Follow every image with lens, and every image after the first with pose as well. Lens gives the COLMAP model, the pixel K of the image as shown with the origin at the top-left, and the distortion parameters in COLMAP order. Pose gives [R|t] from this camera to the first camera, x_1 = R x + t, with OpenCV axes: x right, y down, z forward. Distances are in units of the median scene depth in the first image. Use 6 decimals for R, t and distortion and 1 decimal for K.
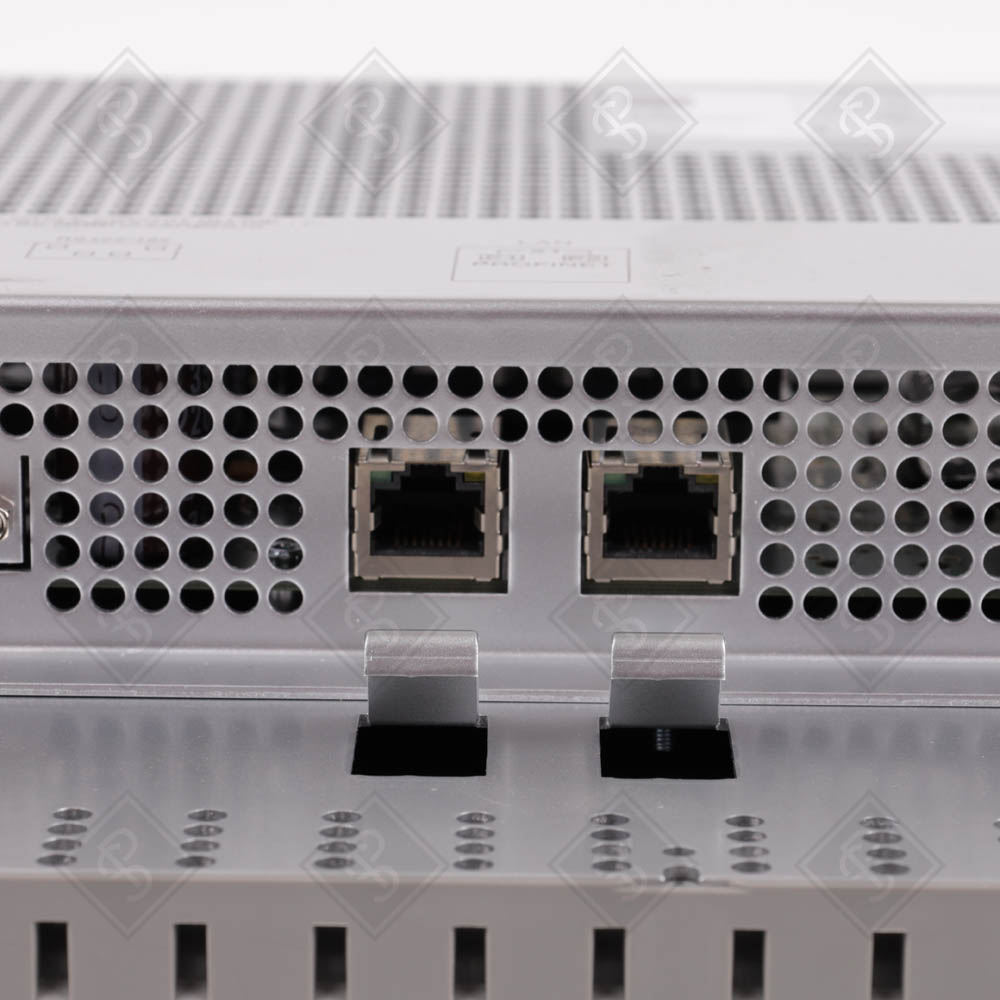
lens RADIAL K [[6673.7, 0, 500.0], [0, 6673.7, 500.0], [0, 0, 1]] dist [-0.148230, -18.049921]
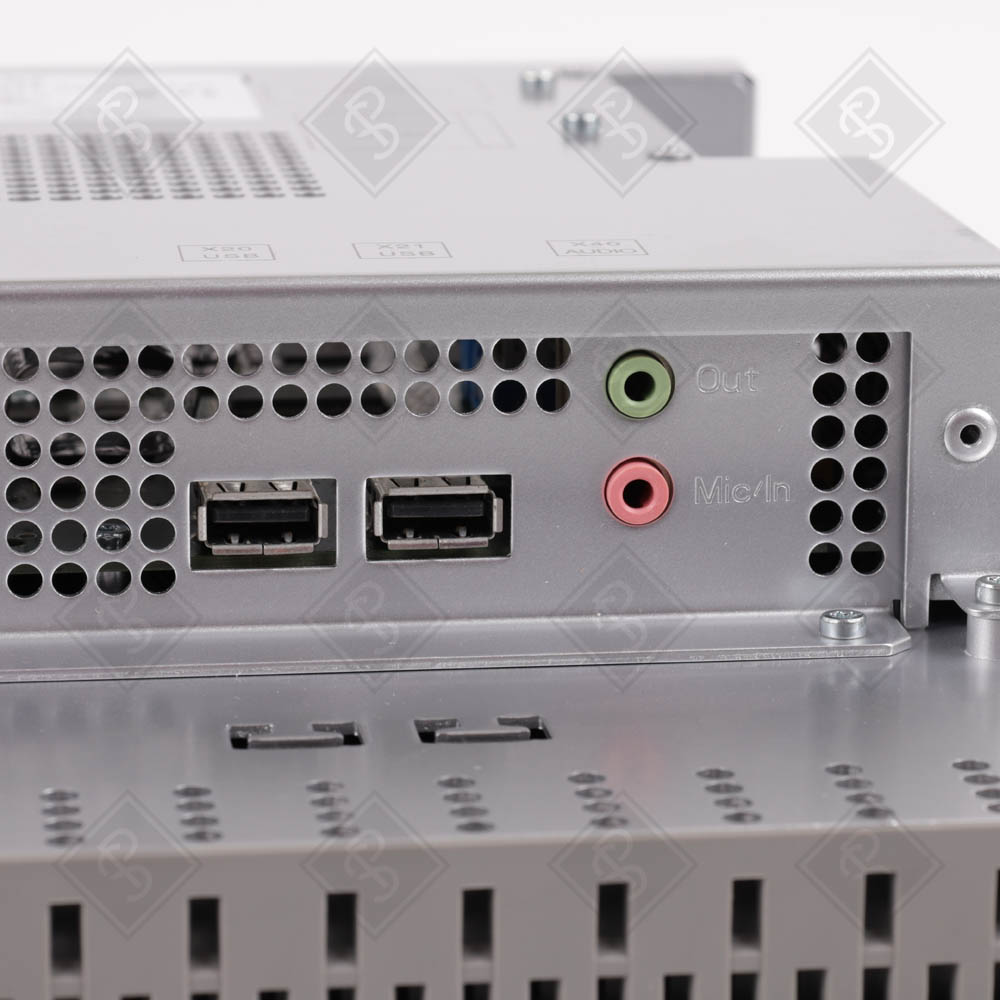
lens RADIAL K [[6673.7, 0, 500.0], [0, 6673.7, 500.0], [0, 0, 1]] dist [-0.148230, -18.049921]
pose [[0.973654, -0.034847, 0.225351, -0.170325], [0.034187, 0.999392, 0.006836, -0.001691], [-0.225452, 0.001048, 0.974254, 0.002620]]
